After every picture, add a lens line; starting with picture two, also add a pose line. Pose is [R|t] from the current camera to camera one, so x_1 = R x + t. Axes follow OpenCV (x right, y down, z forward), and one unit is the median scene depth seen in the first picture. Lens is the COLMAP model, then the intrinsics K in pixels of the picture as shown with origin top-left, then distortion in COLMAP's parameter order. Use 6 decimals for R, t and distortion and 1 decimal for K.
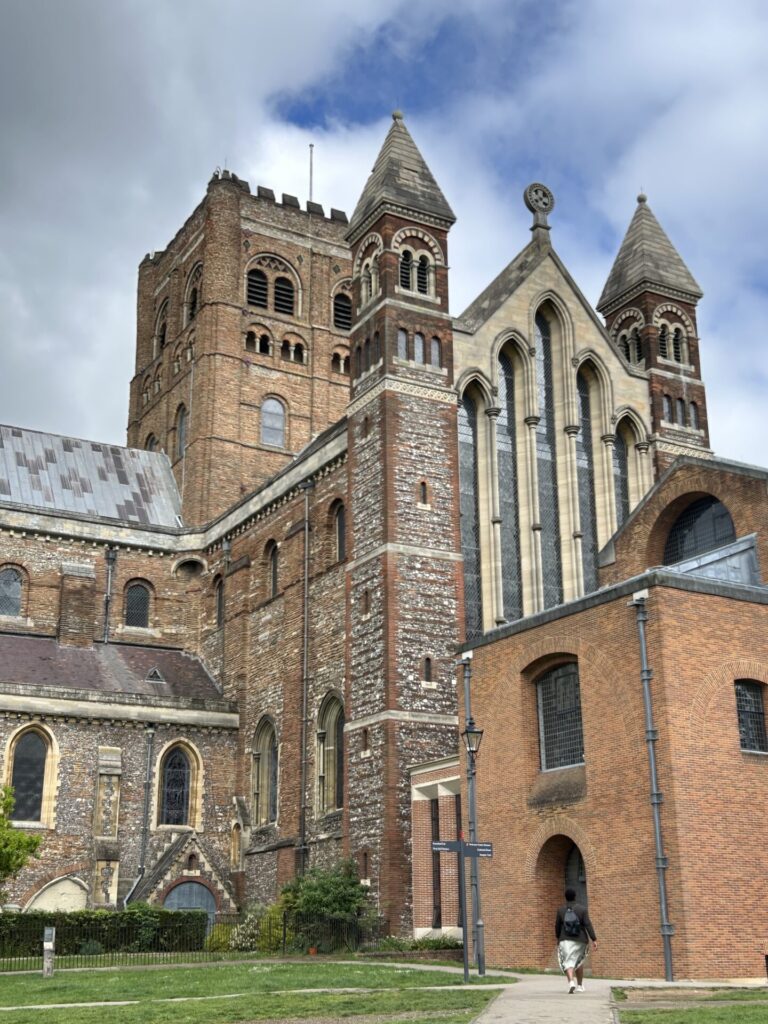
lens RADIAL K [[1217.0, 0, 384.0], [0, 1217.0, 512.0], [0, 0, 1]] dist [0.092192, -0.274801]
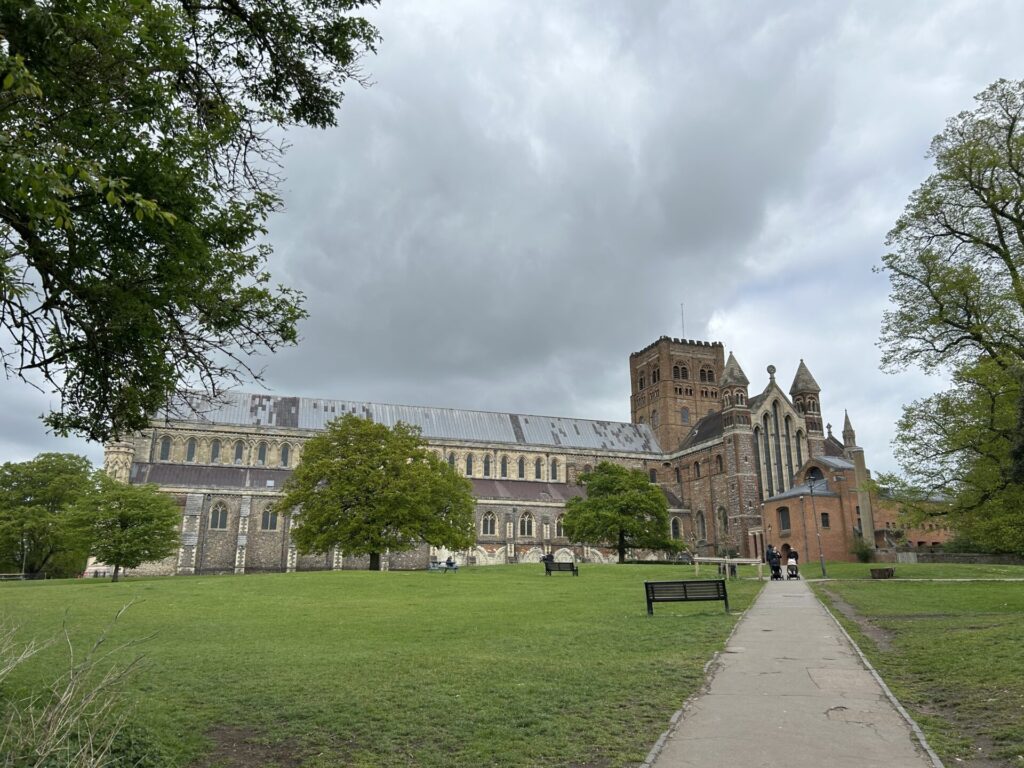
lens RADIAL K [[701.8, 0, 512.0], [0, 701.8, 384.0], [0, 0, 1]] dist [-0.002871, -0.001631]
pose [[0.977352, -0.043912, -0.207015, -0.198748], [0.052880, 0.997878, 0.037987, -0.335148], [0.204907, -0.048074, 0.977600, -1.208054]]
